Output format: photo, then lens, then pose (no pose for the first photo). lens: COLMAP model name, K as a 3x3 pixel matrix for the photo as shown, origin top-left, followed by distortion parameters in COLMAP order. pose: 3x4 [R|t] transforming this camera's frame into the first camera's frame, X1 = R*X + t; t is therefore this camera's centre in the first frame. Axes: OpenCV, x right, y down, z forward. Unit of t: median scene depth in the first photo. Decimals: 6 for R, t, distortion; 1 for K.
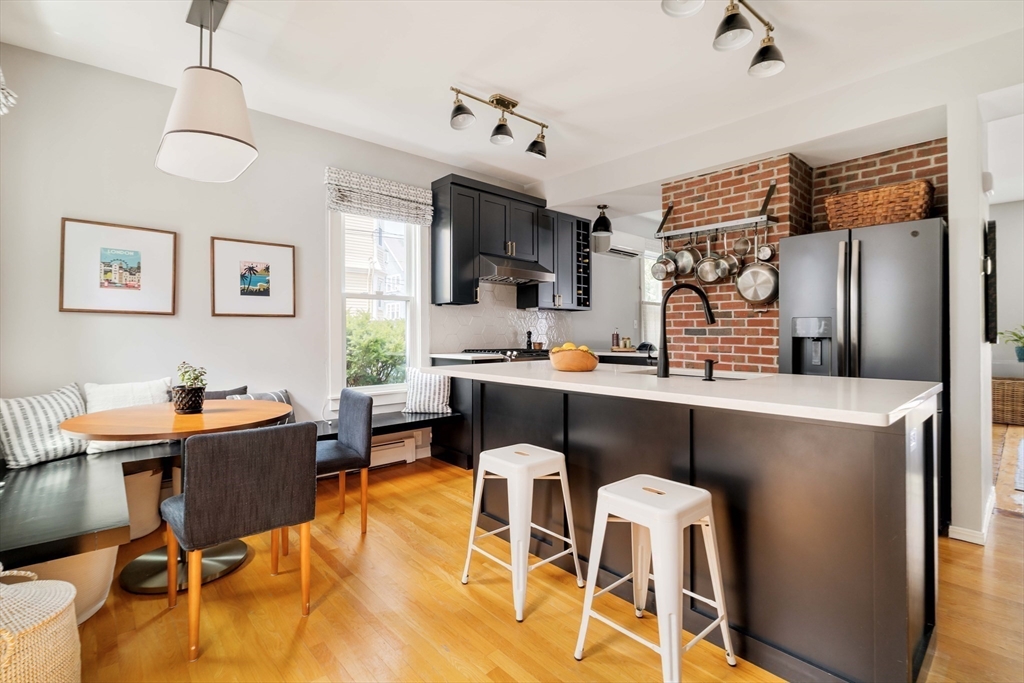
lens RADIAL K [[478.5, 0, 512.5], [0, 478.5, 332.0], [0, 0, 1]] dist [0.002956, 0.000391]
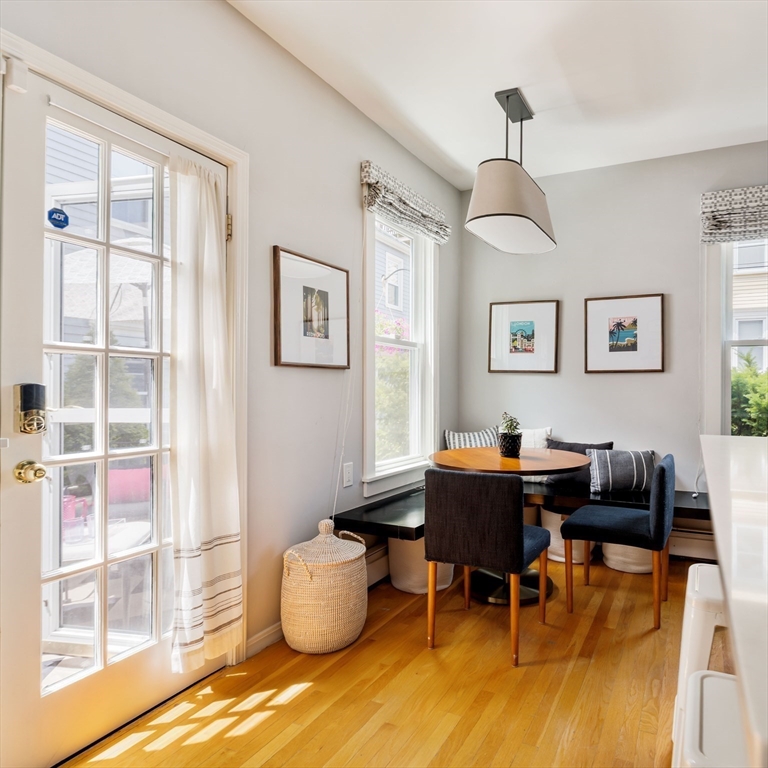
lens RADIAL K [[485.0, 0, 384.0], [0, 485.0, 387.2], [0, 0, 1]] dist [-0.004279, -0.001481]
pose [[0.419119, 0.002244, -0.907928, 0.169274], [-0.007014, 0.999975, -0.000766, 0.002557], [0.907904, 0.006690, 0.419125, 0.141806]]
